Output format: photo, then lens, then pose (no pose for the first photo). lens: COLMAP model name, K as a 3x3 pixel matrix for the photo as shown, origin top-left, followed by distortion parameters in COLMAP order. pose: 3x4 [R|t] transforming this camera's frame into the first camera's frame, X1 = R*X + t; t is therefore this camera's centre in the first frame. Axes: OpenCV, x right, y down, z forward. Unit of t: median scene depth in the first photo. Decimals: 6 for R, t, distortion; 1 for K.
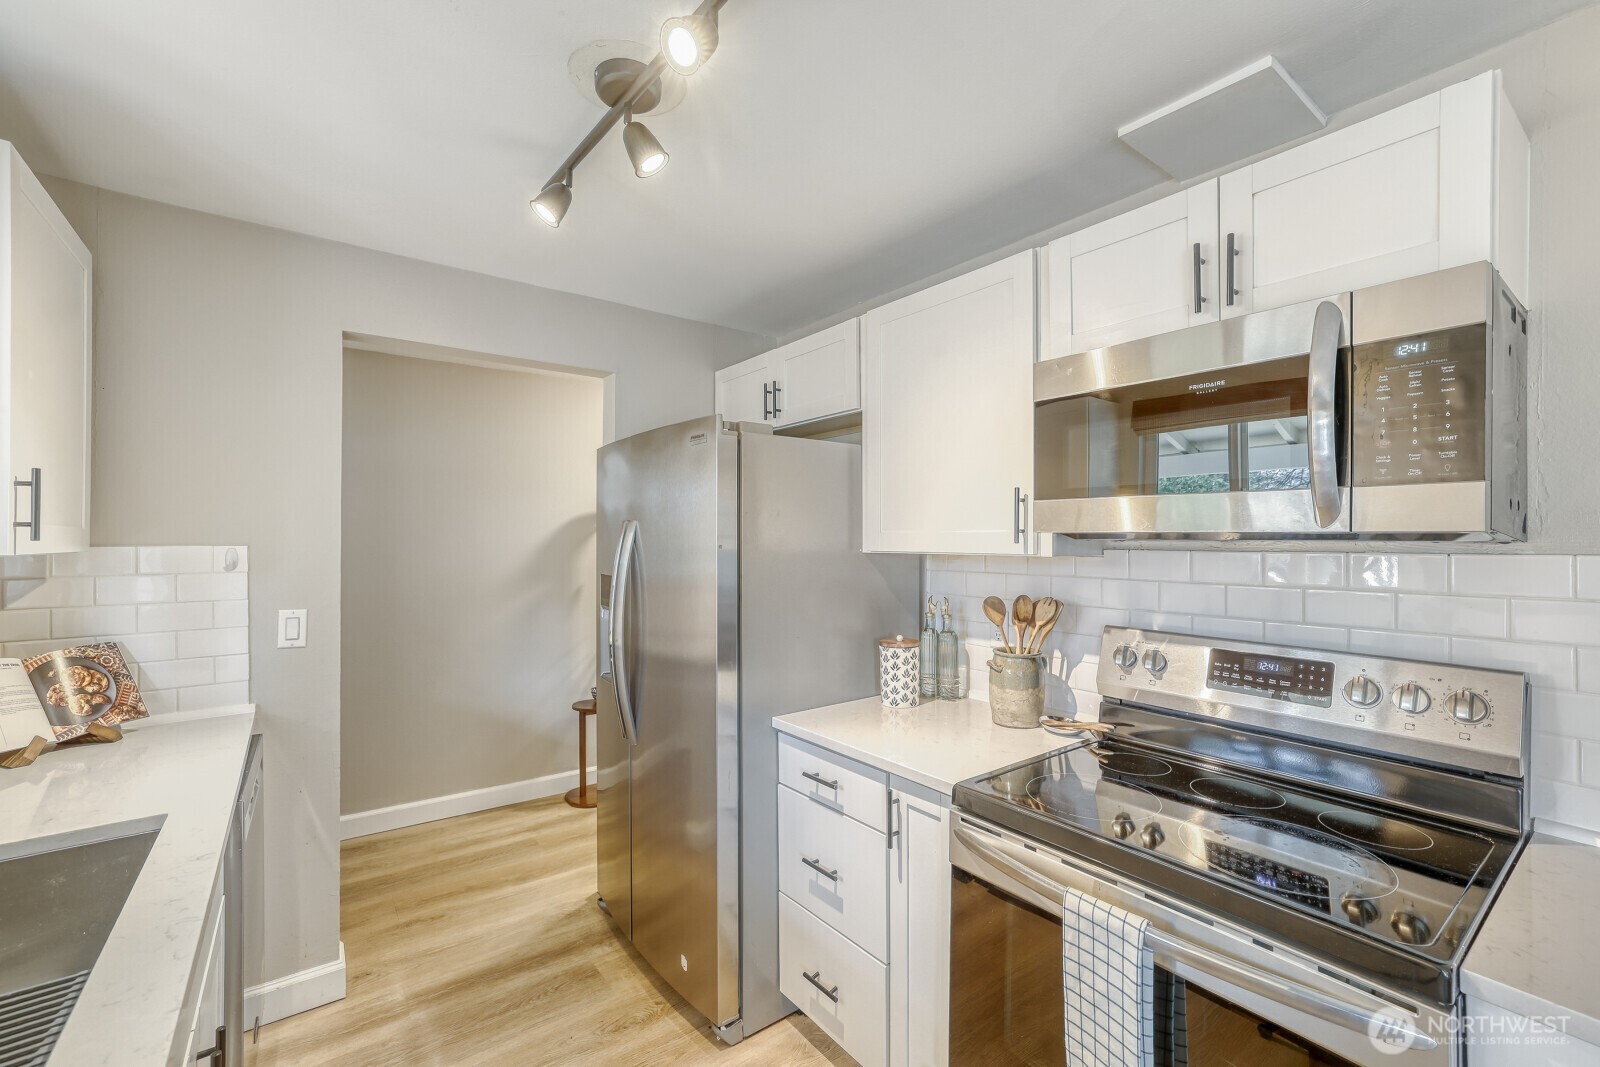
lens RADIAL K [[673.3, 0, 799.4], [0, 673.3, 517.8], [0, 0, 1]] dist [-0.000625, 0.000009]
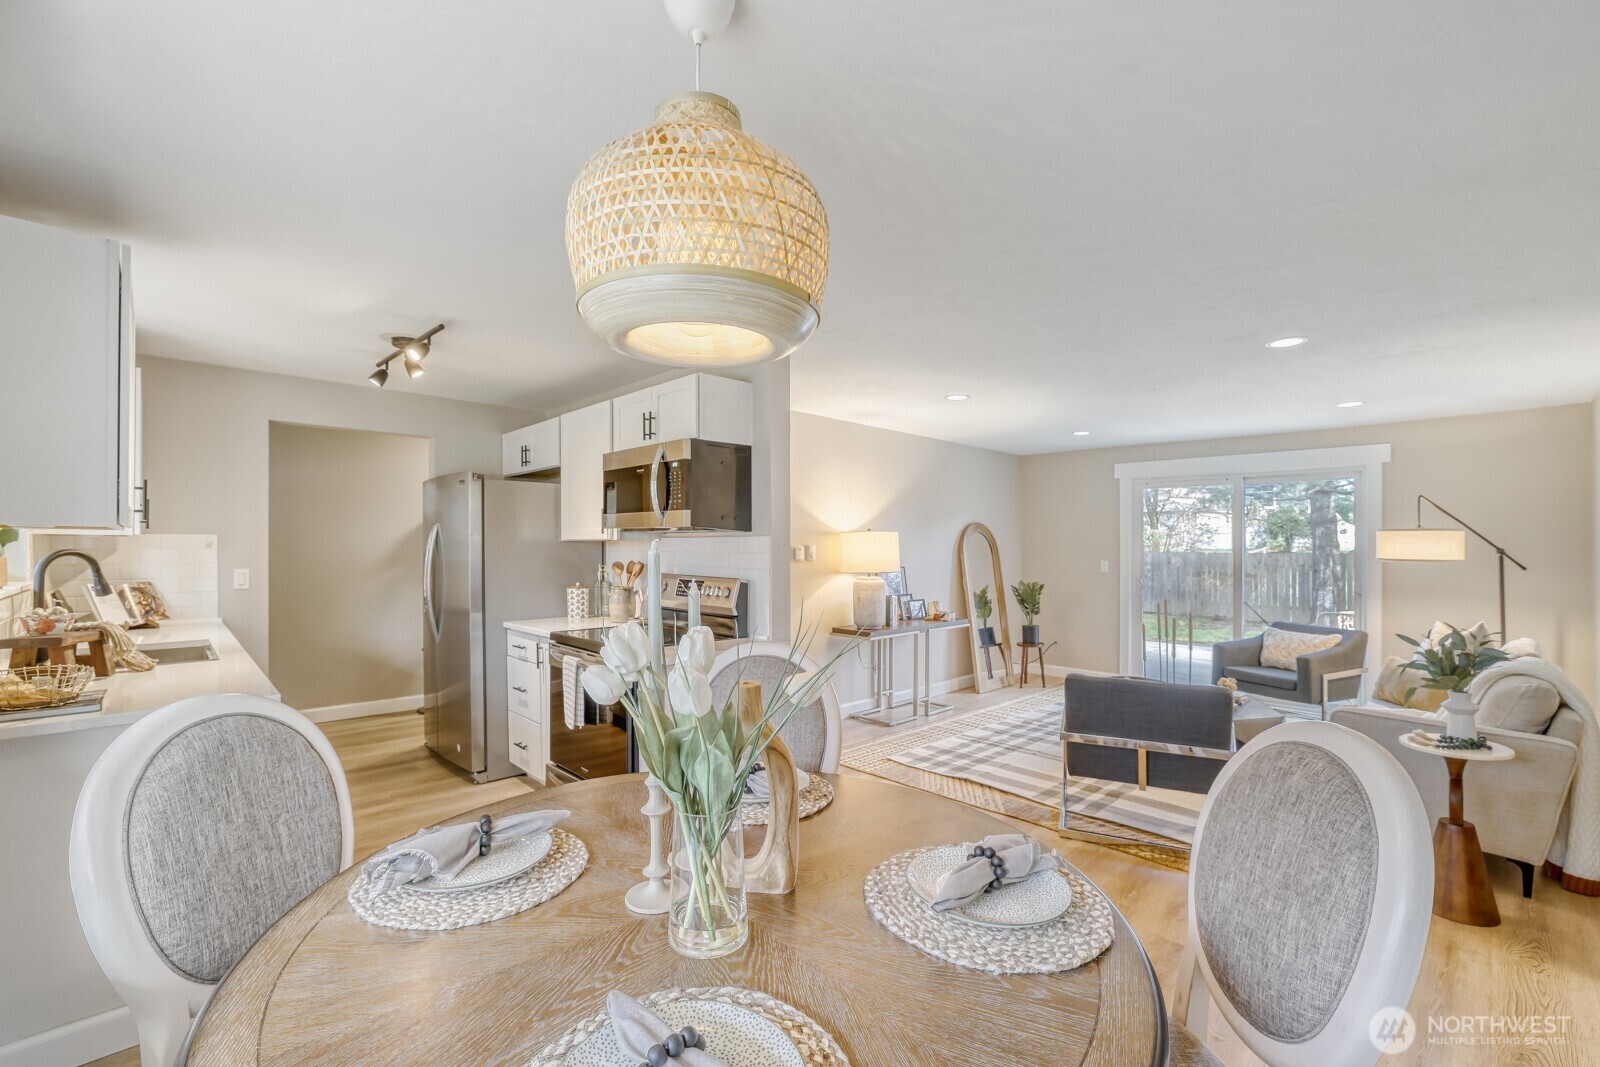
lens RADIAL K [[686.9, 0, 800.0], [0, 686.9, 533.5], [0, 0, 1]] dist [0.000158, 0.000024]
pose [[0.994327, 0.003327, 0.106316, 0.617601], [-0.004718, 0.999907, 0.012830, 0.004830], [-0.106263, -0.013259, 0.994250, -1.116317]]
